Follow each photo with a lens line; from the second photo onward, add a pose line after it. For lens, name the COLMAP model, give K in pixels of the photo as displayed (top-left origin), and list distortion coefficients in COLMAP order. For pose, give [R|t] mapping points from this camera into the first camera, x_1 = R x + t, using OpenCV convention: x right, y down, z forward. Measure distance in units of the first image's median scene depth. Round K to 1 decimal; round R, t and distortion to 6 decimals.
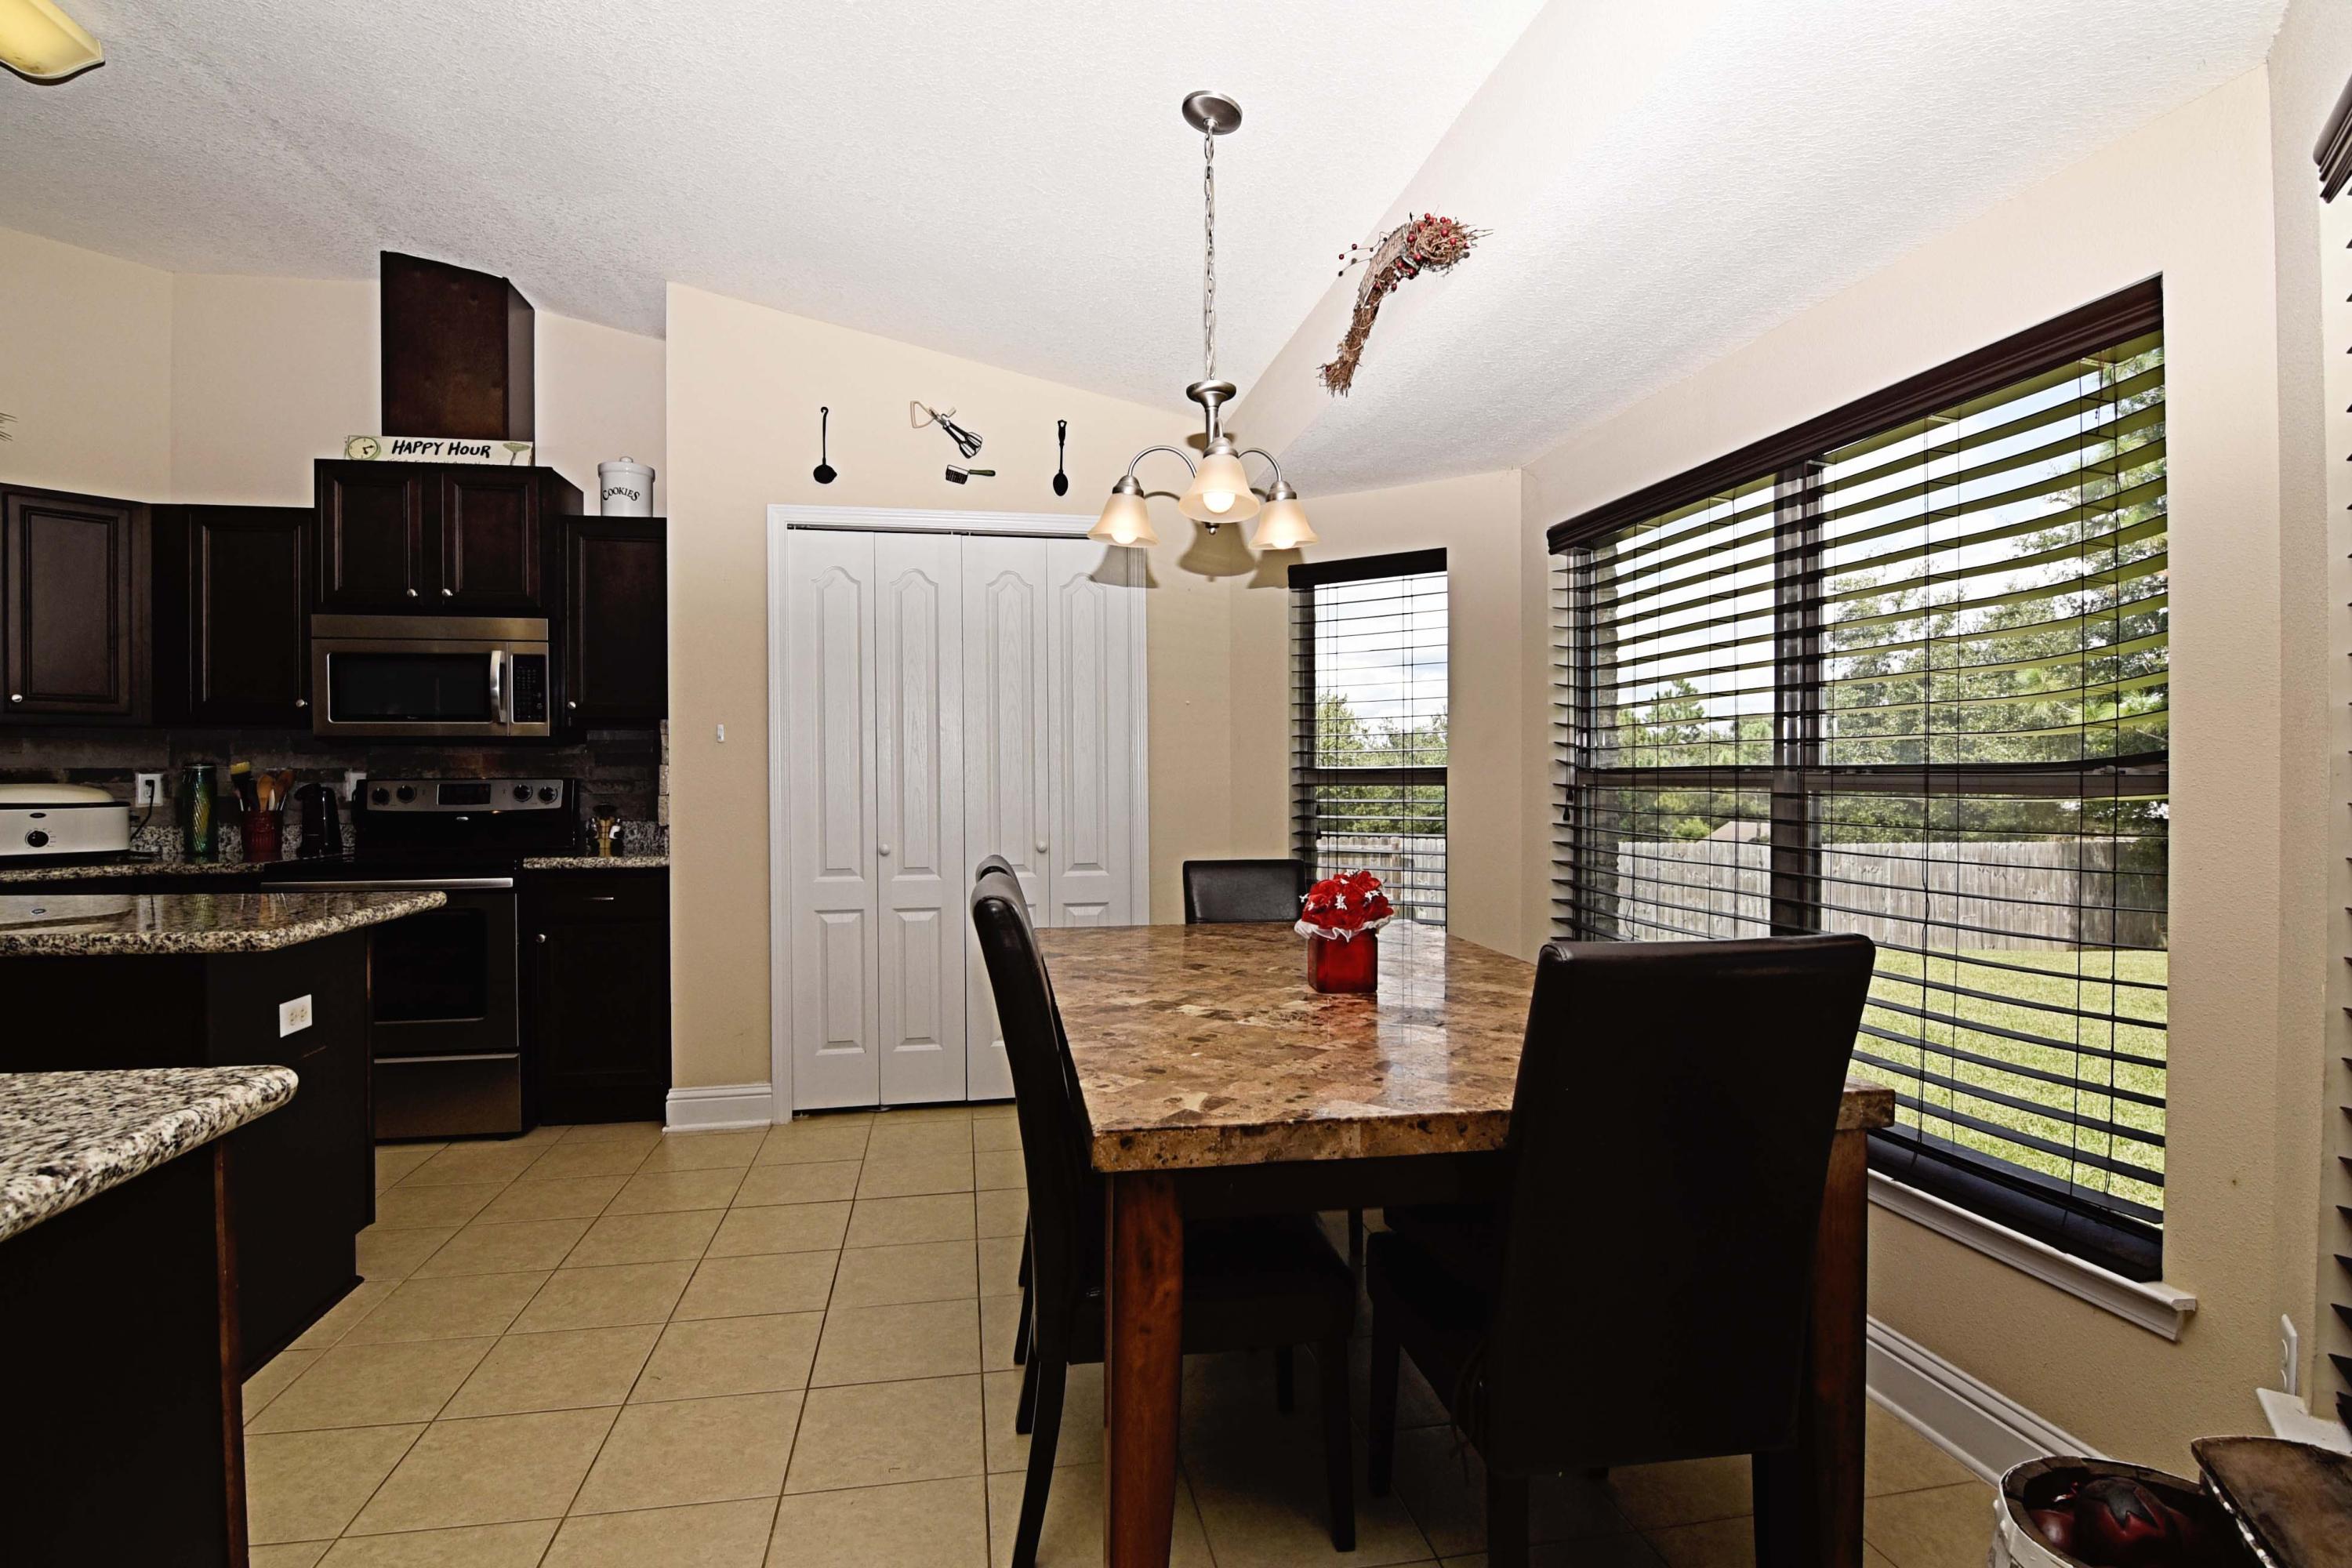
lens RADIAL K [[1139.4, 0, 1166.3], [0, 1139.4, 784.5], [0, 0, 1]] dist [-0.002944, -0.011285]
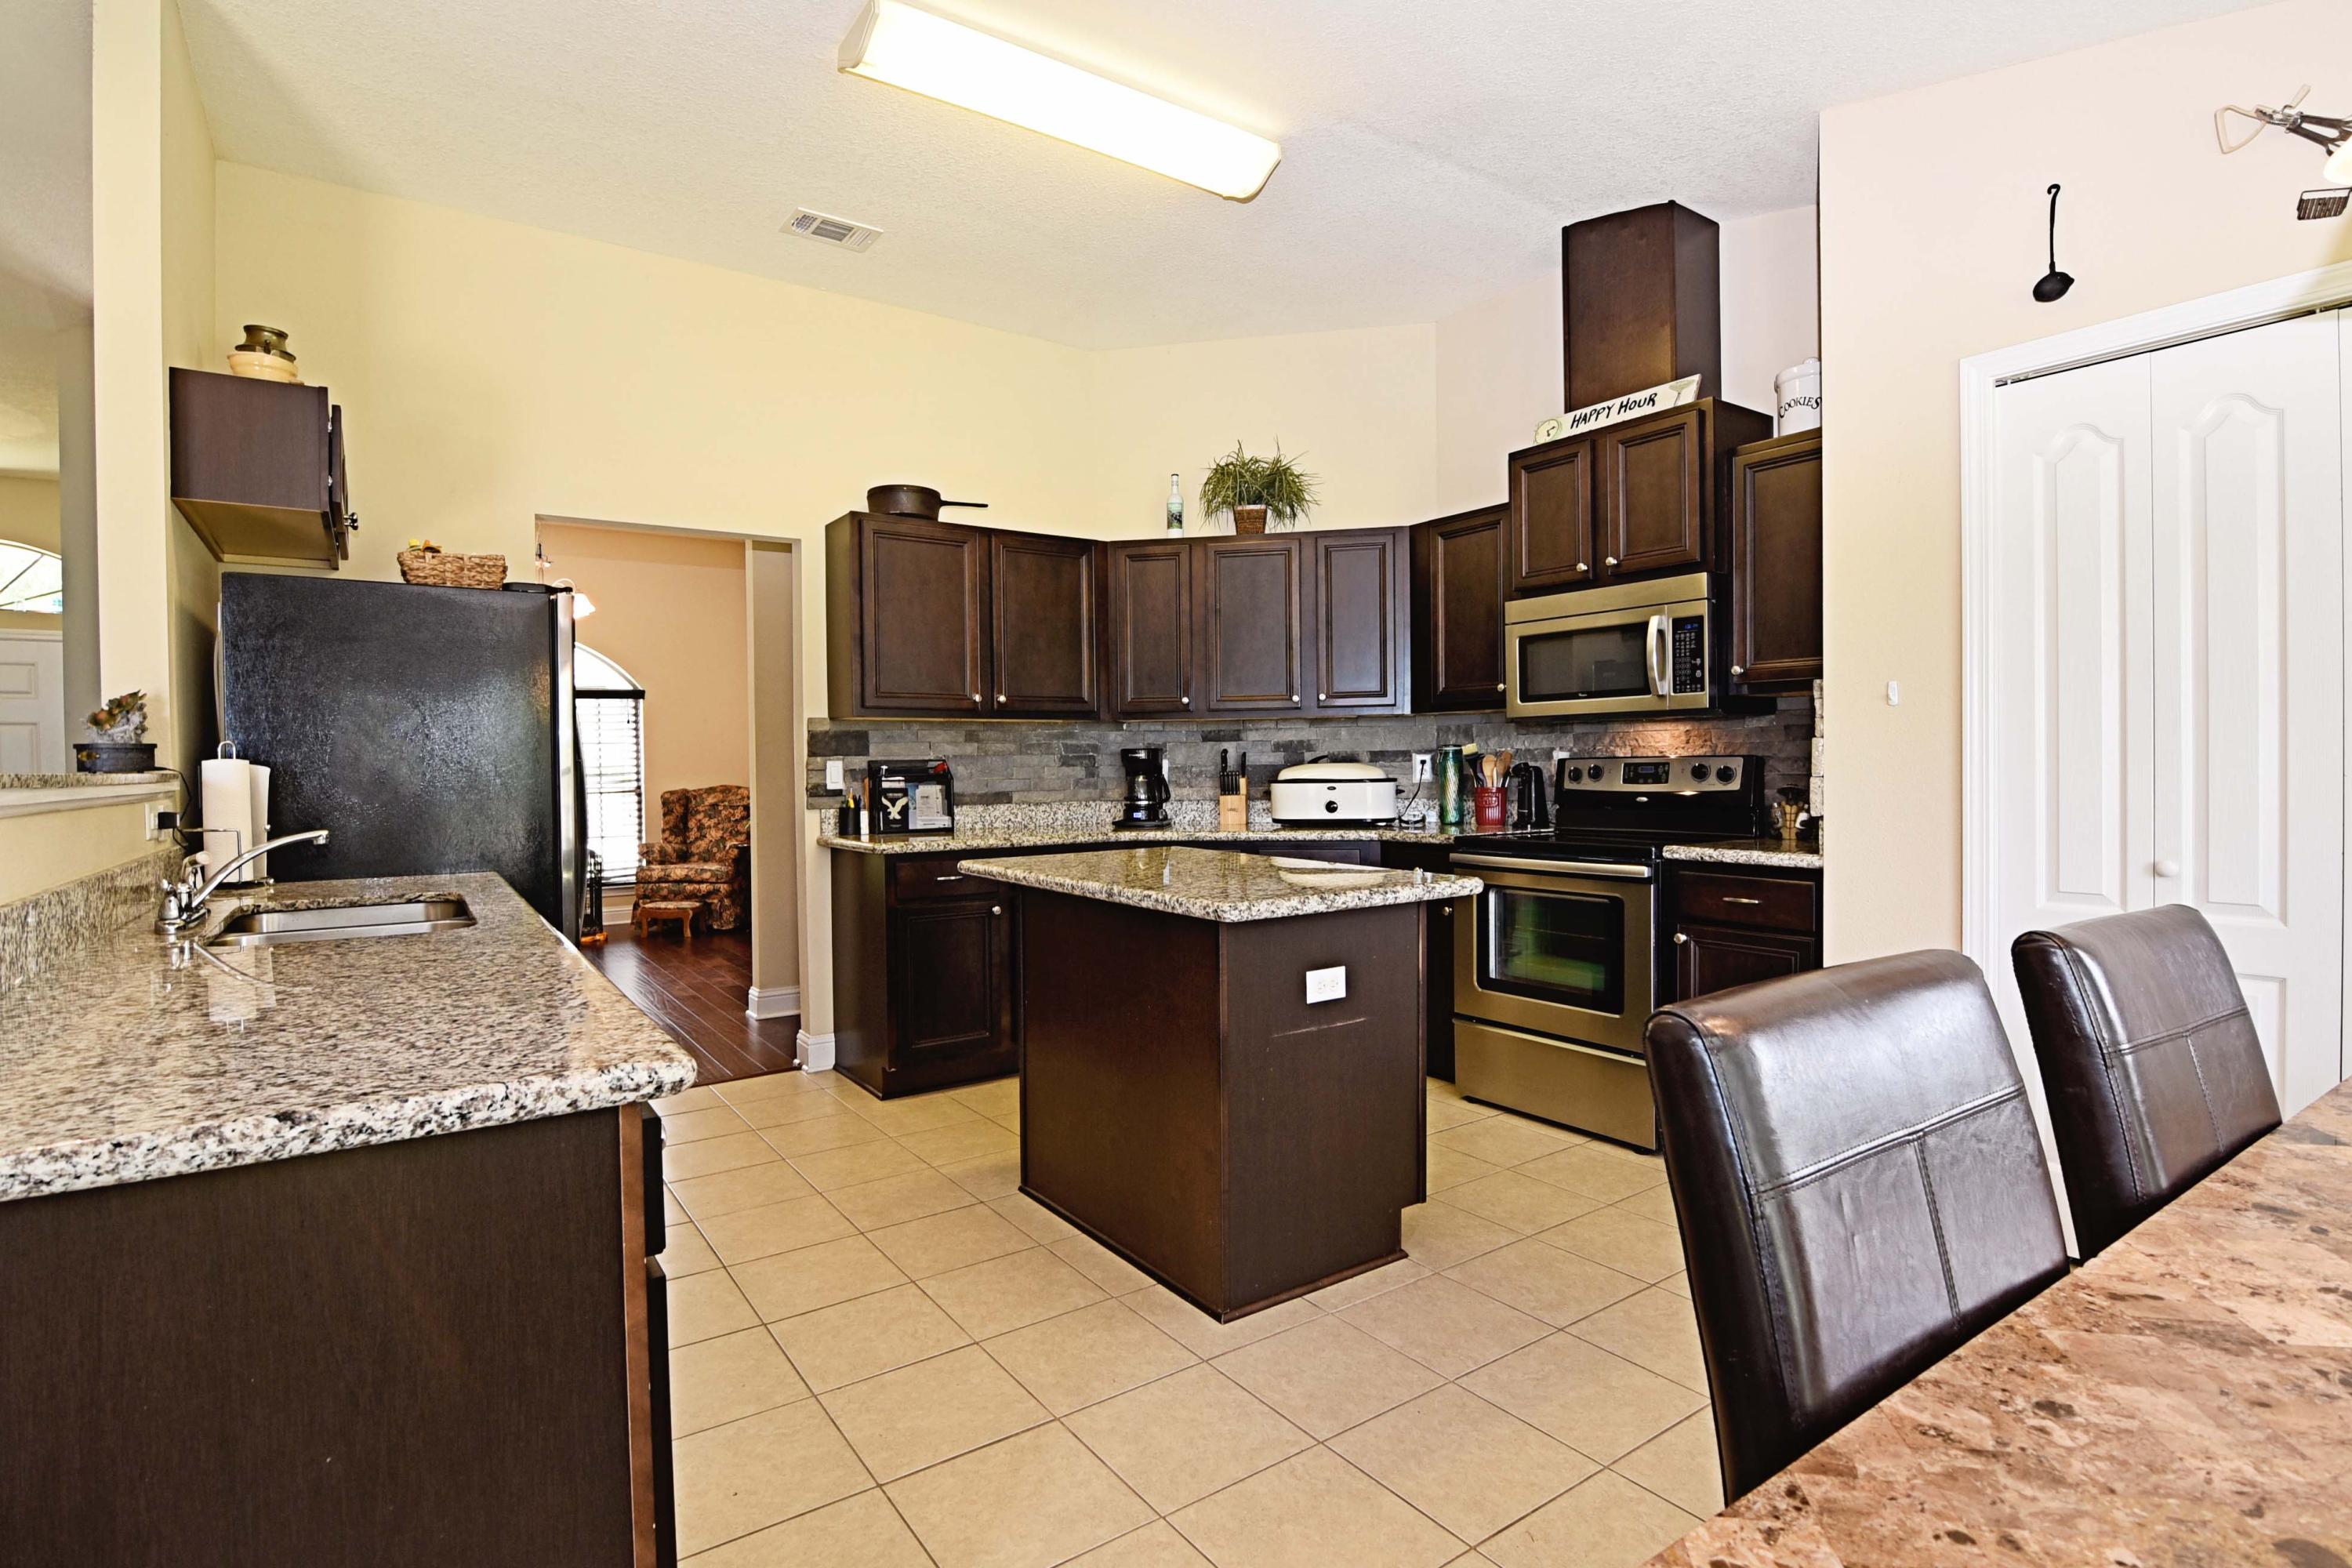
lens RADIAL K [[1139.4, 0, 1166.3], [0, 1139.4, 784.5], [0, 0, 1]] dist [-0.002944, -0.011285]
pose [[0.417184, 0.015260, -0.908694, 0.078131], [0.003972, 0.999819, 0.018614, -0.001324], [0.908813, -0.011375, 0.417048, 0.260273]]
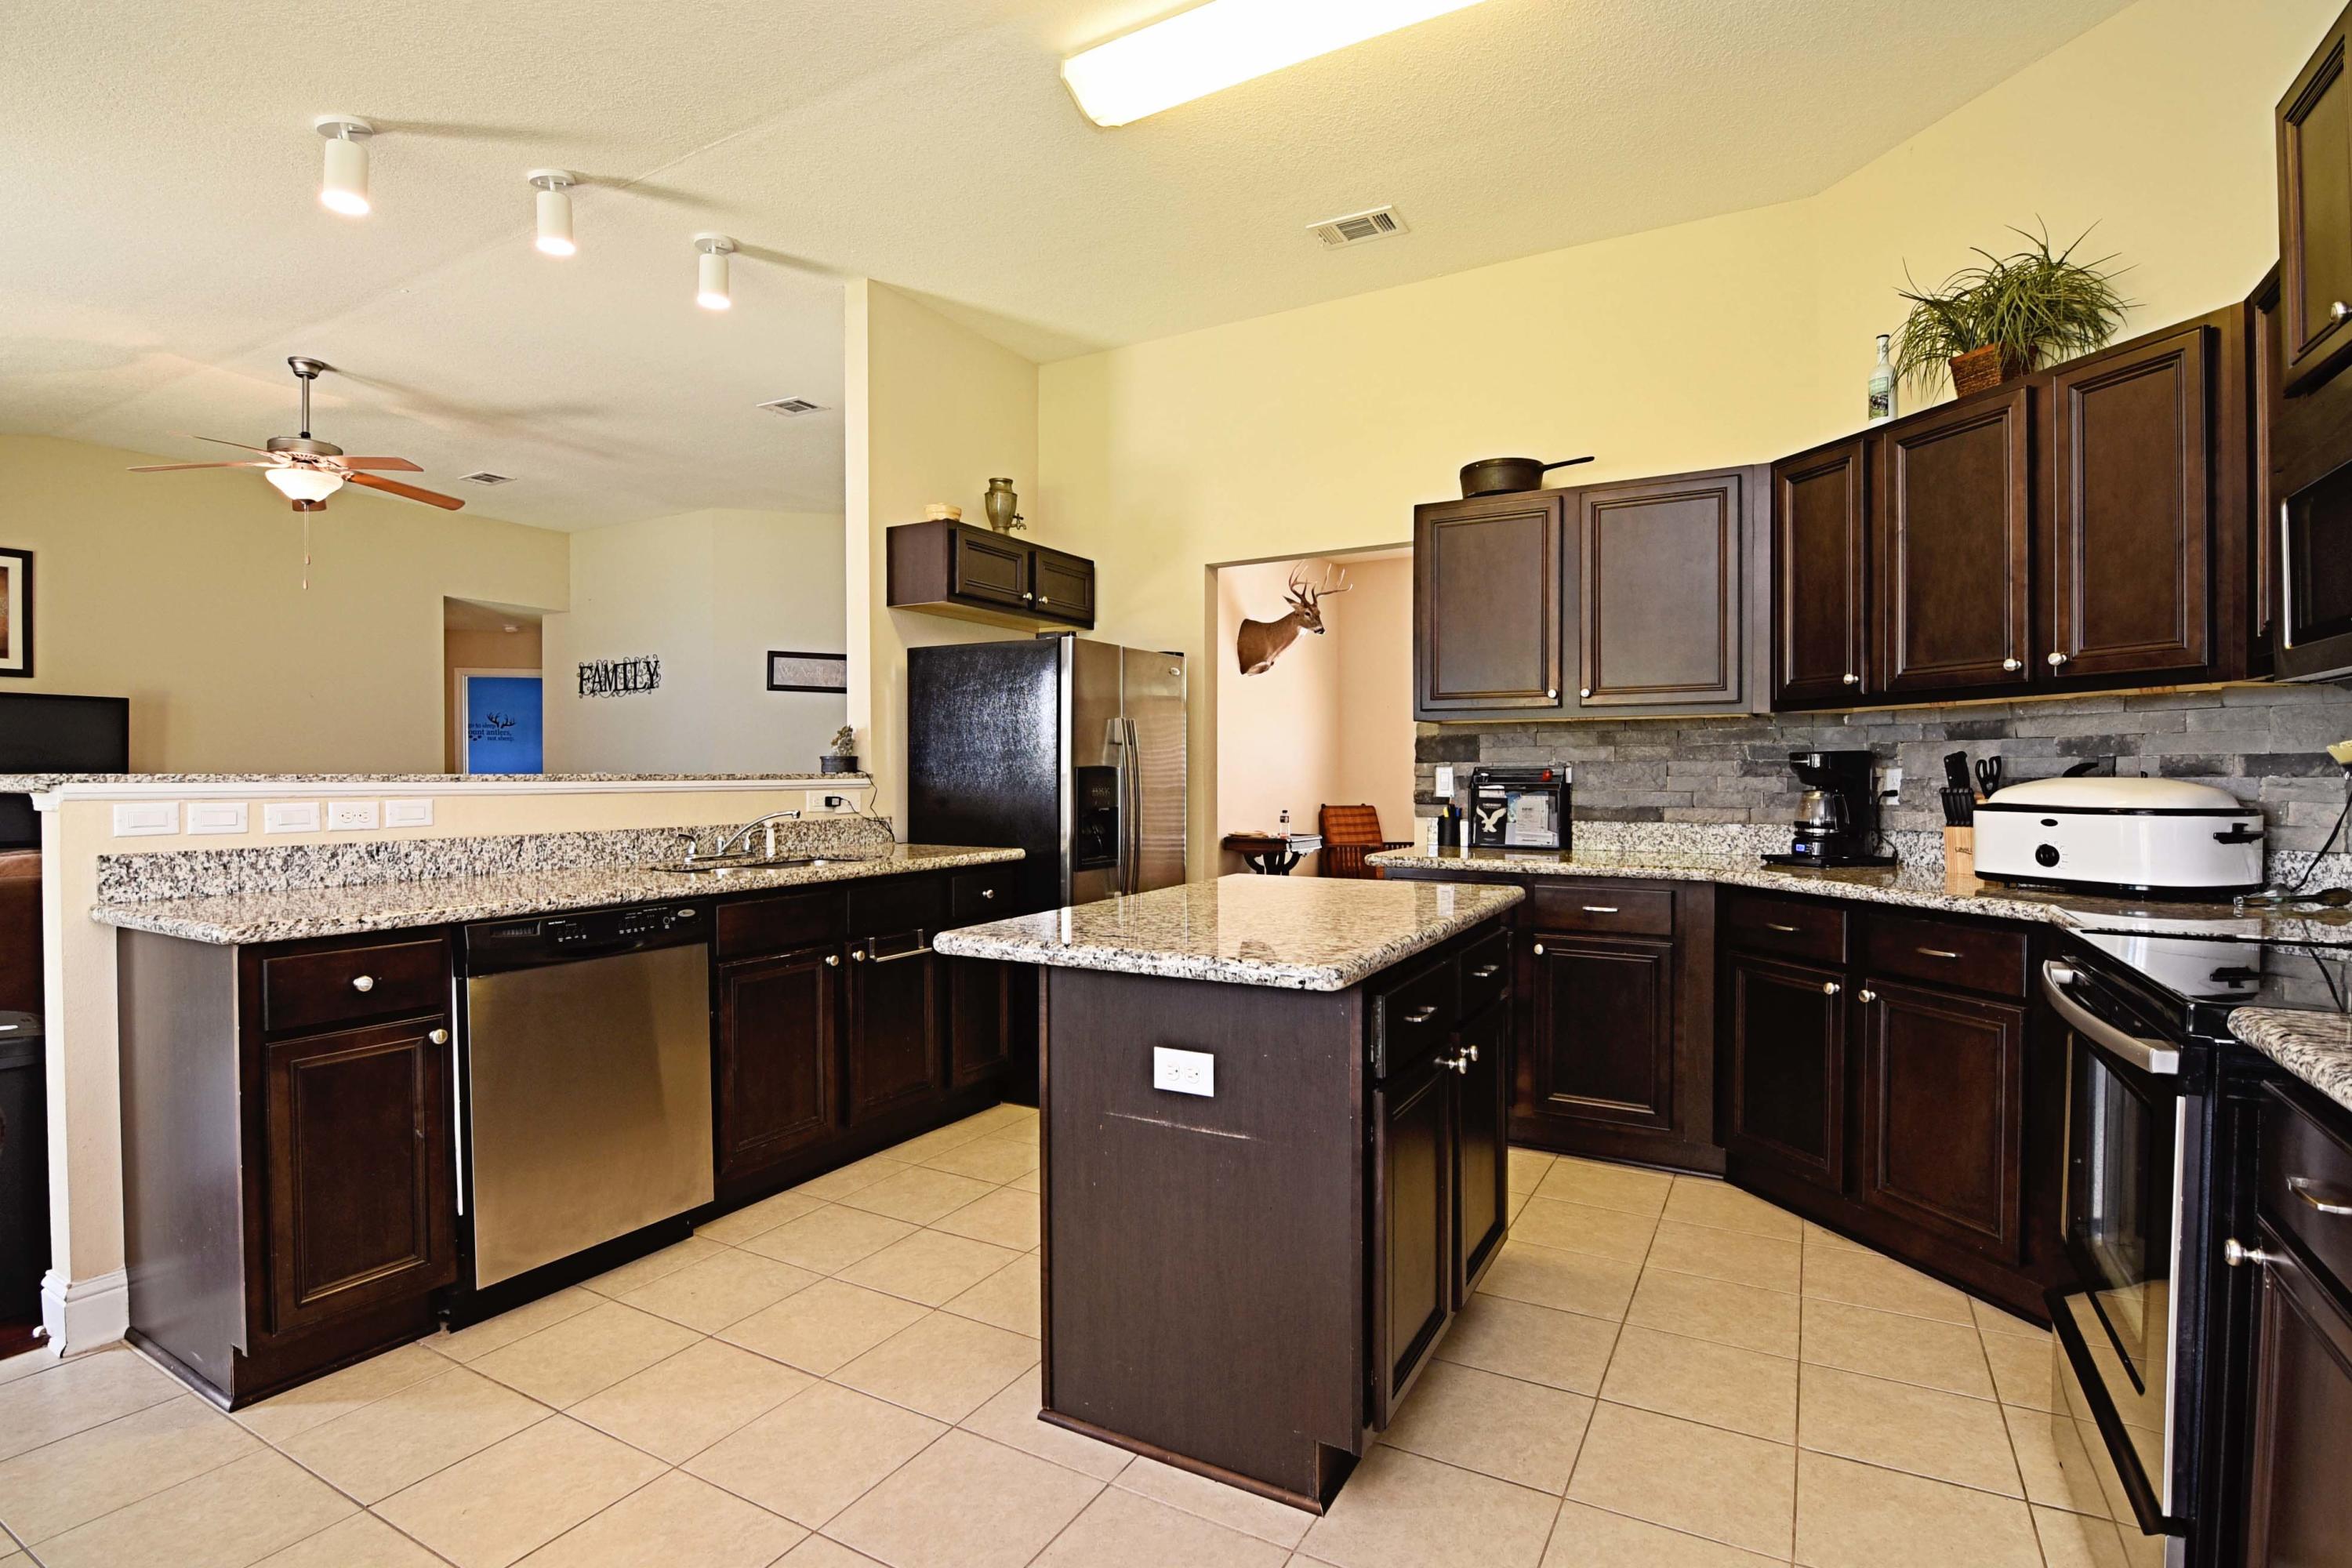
lens RADIAL K [[1139.4, 0, 1166.3], [0, 1139.4, 784.5], [0, 0, 1]] dist [-0.002944, -0.011285]
pose [[-0.643522, 0.012610, -0.765324, -0.092200], [-0.001351, 0.999844, 0.017609, -0.007217], [0.765427, 0.012366, -0.643404, 0.918399]]
